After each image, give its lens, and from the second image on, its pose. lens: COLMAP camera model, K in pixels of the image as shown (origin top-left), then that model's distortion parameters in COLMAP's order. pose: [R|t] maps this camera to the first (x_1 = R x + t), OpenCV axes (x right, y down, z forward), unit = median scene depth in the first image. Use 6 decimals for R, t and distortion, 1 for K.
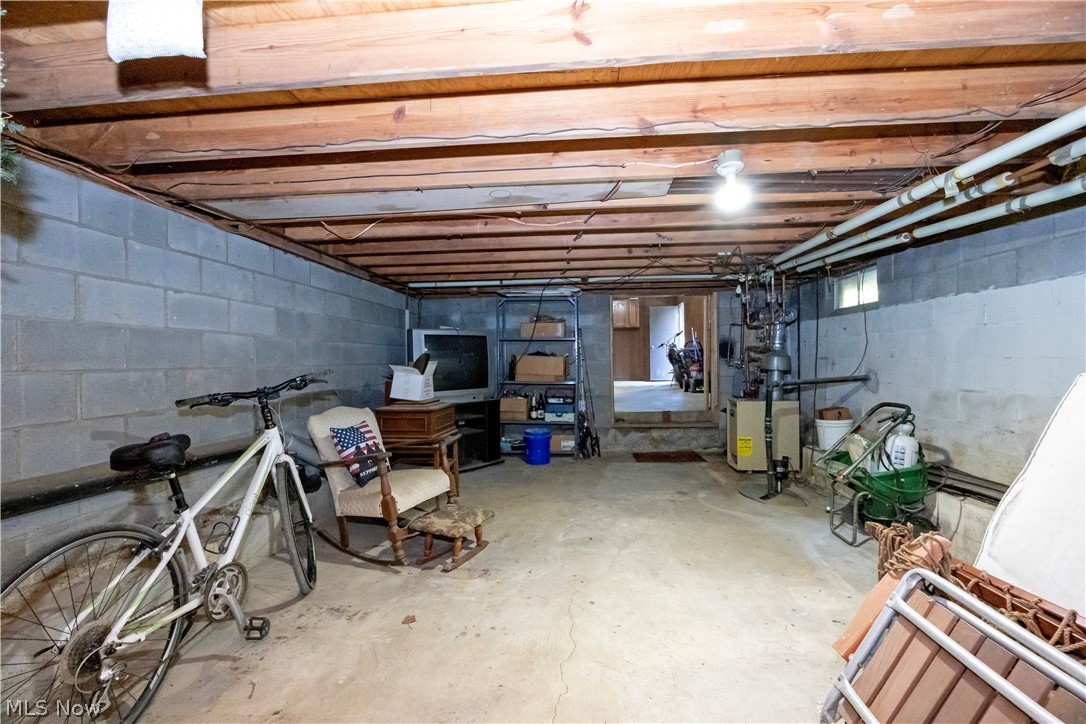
lens RADIAL K [[454.9, 0, 543.0], [0, 454.9, 362.0], [0, 0, 1]] dist [-0.013257, -0.000118]
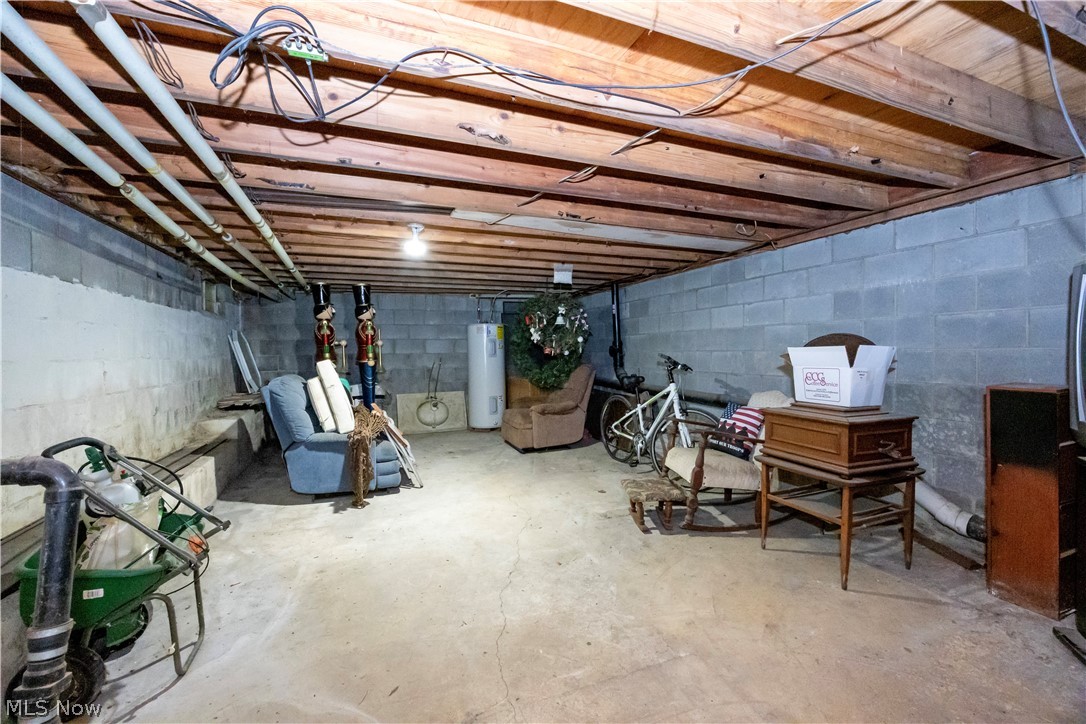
lens RADIAL K [[454.9, 0, 543.0], [0, 454.9, 362.0], [0, 0, 1]] dist [-0.013257, -0.000118]
pose [[-0.890253, 0.033130, -0.454259, 0.626086], [0.019632, 0.999215, 0.034401, -0.015255], [0.455042, 0.021708, -0.890205, 2.156934]]
